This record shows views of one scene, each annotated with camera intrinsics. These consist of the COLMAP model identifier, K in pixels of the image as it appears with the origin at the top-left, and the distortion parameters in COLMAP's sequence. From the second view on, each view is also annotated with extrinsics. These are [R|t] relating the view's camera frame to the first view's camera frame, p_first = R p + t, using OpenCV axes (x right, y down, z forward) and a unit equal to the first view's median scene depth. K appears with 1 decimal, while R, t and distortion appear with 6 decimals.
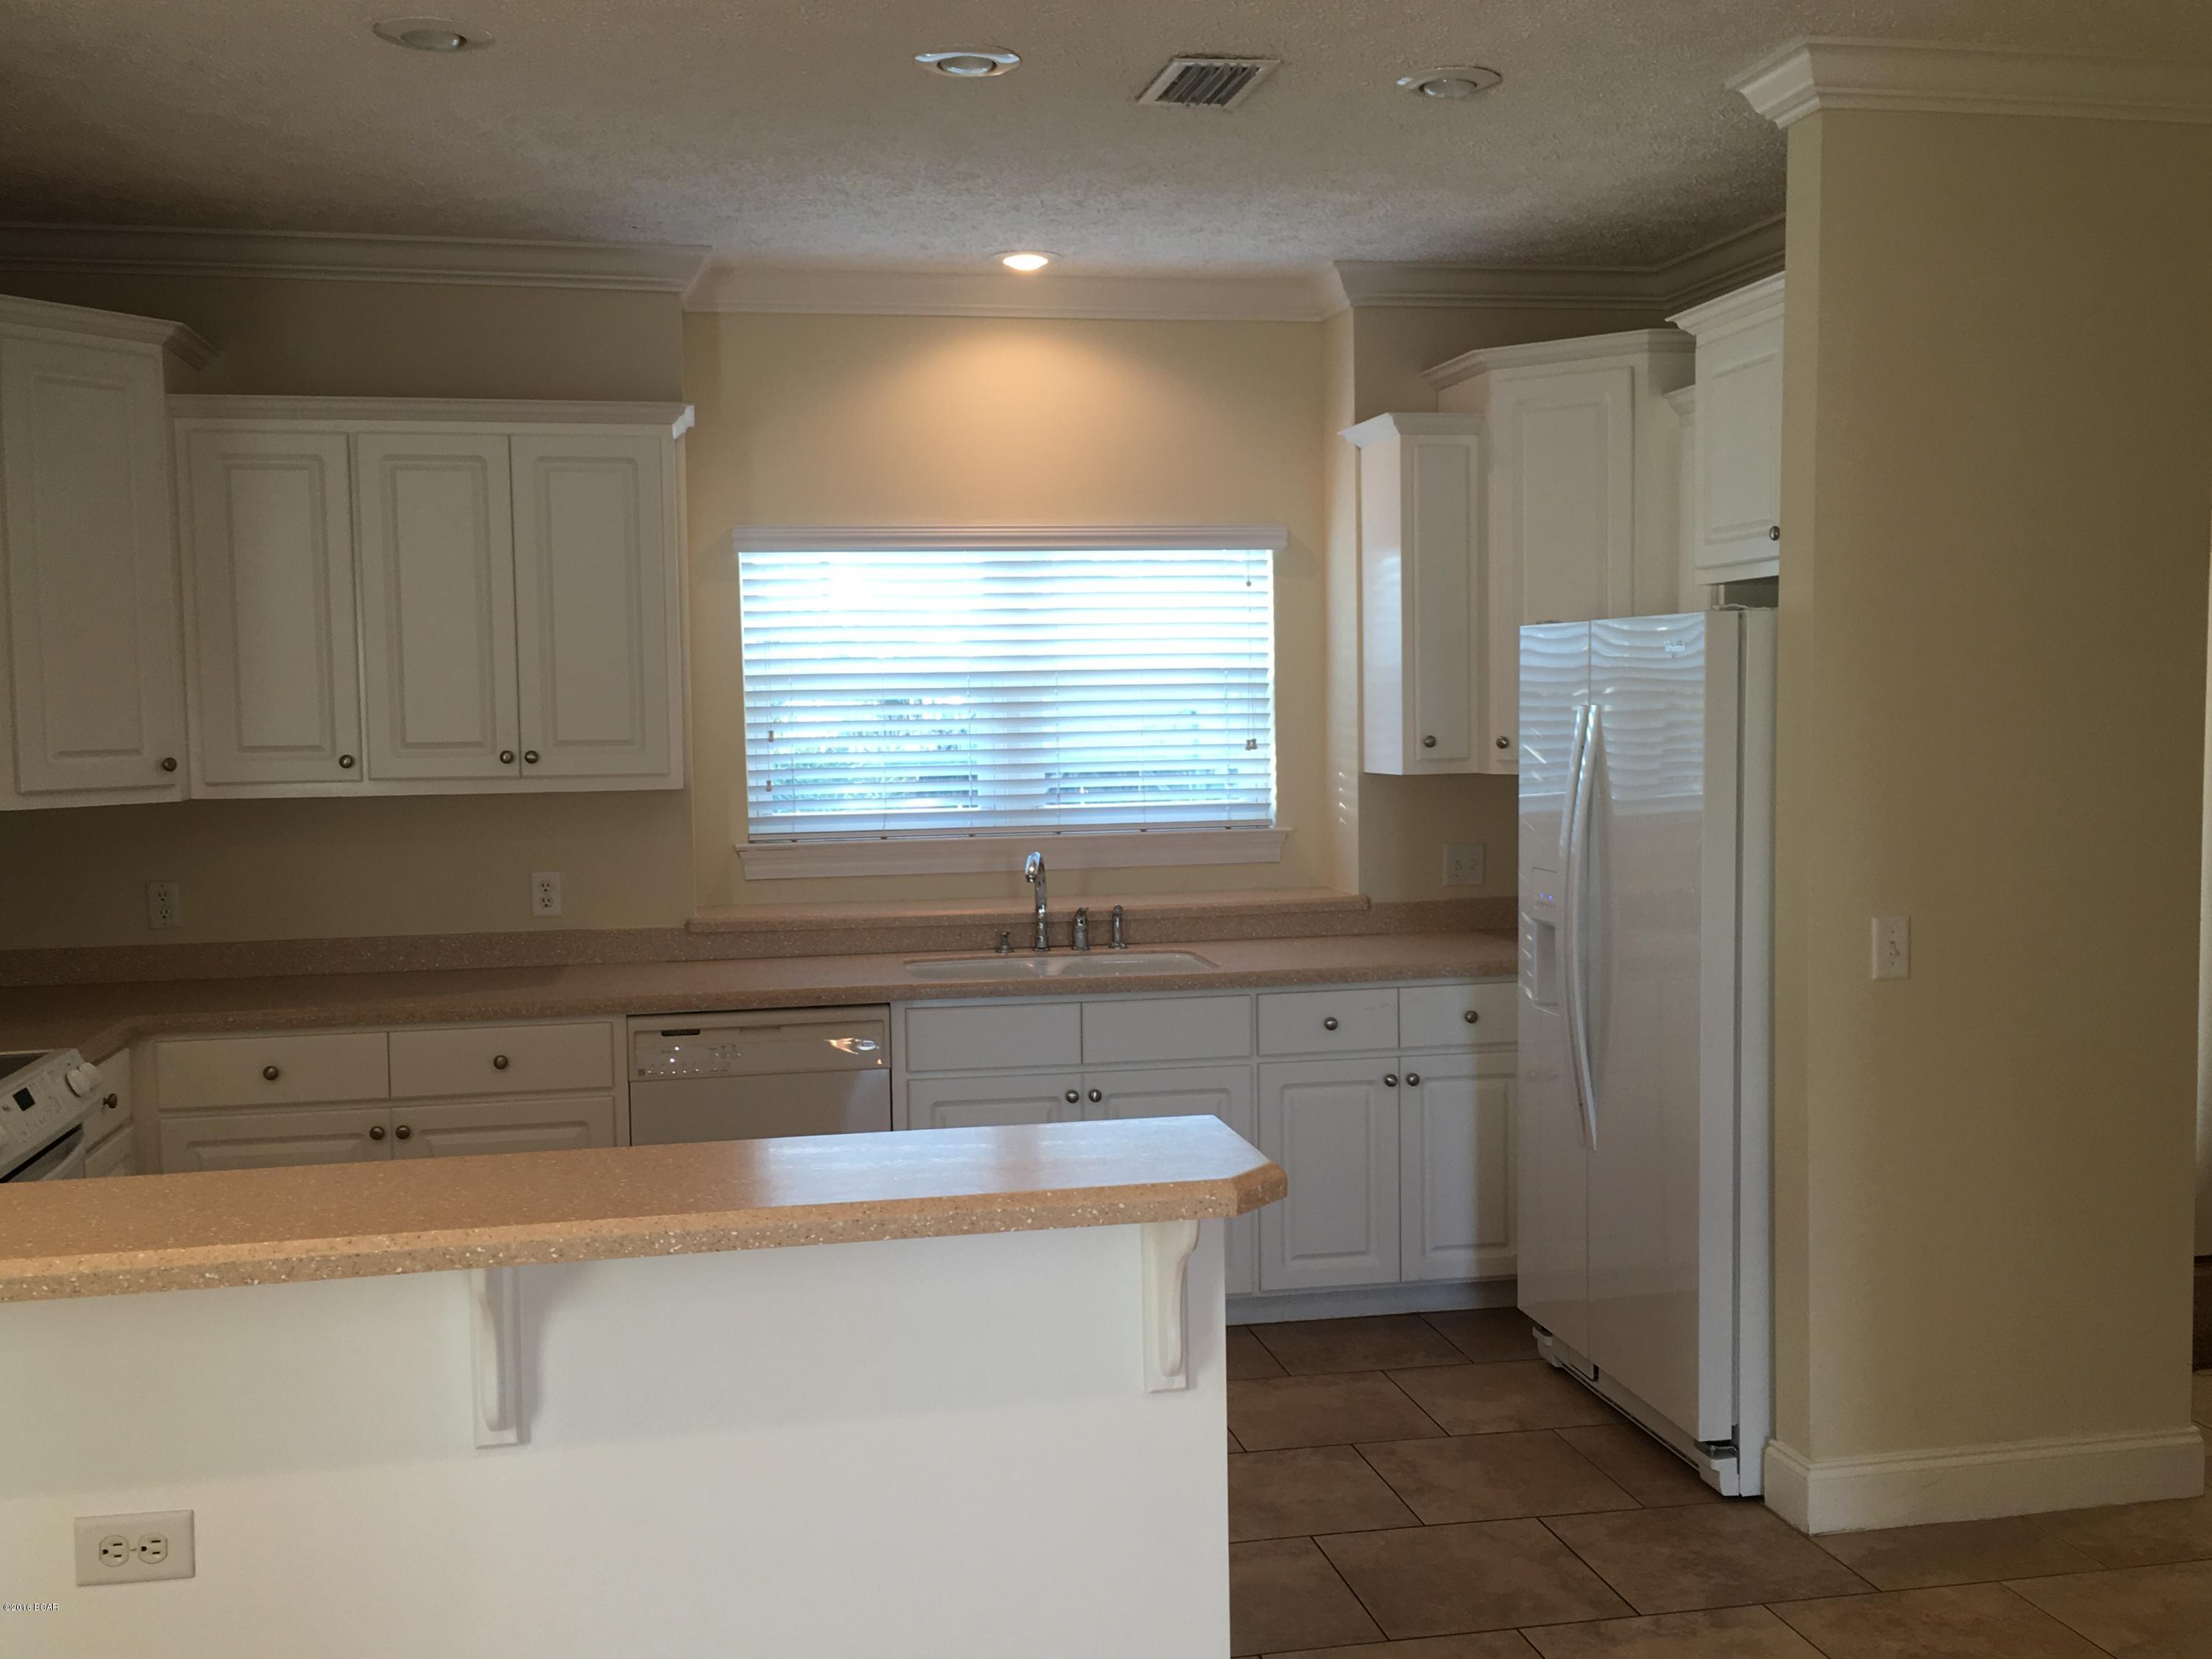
lens RADIAL K [[2119.5, 0, 1107.2], [0, 2119.5, 829.7], [0, 0, 1]] dist [0.068496, 0.000000]
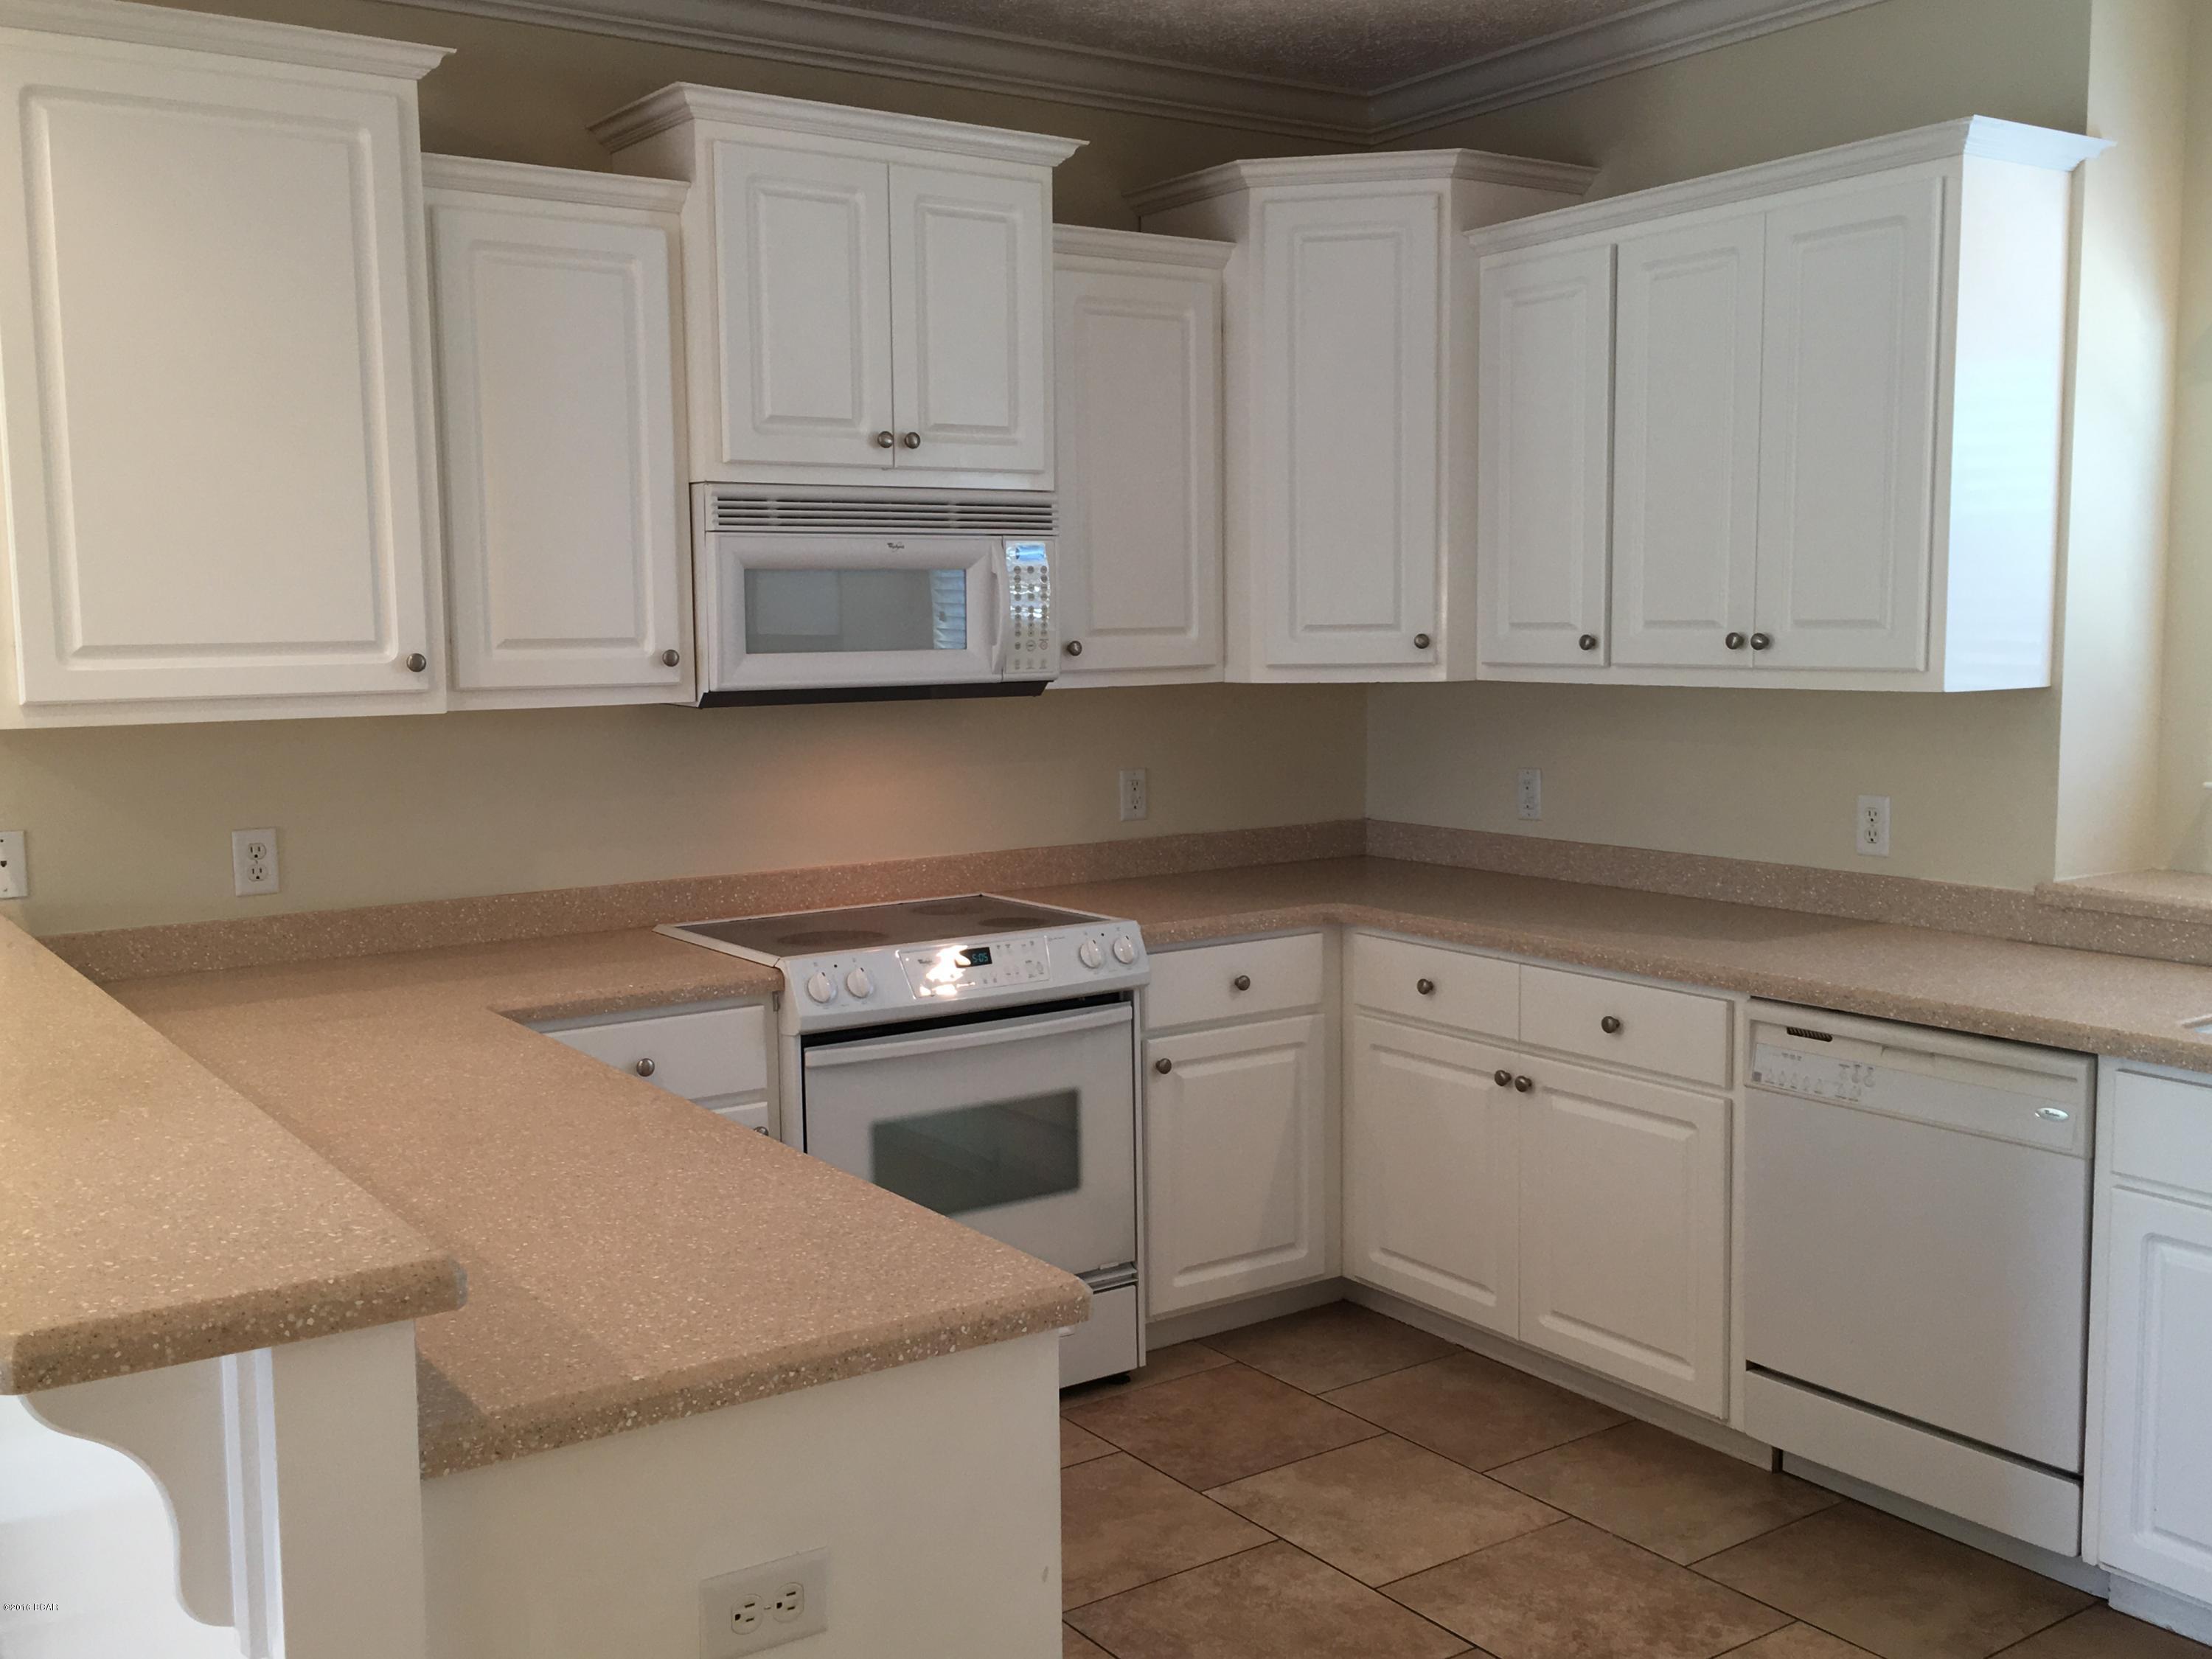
lens RADIAL K [[2119.5, 0, 1107.5], [0, 2119.5, 832.9], [0, 0, 1]] dist [0.068496, 0.000000]
pose [[0.407453, 0.105243, -0.907142, 0.338246], [-0.051863, 0.994401, 0.092071, -0.024523], [0.911752, 0.009533, 0.410630, 0.482940]]
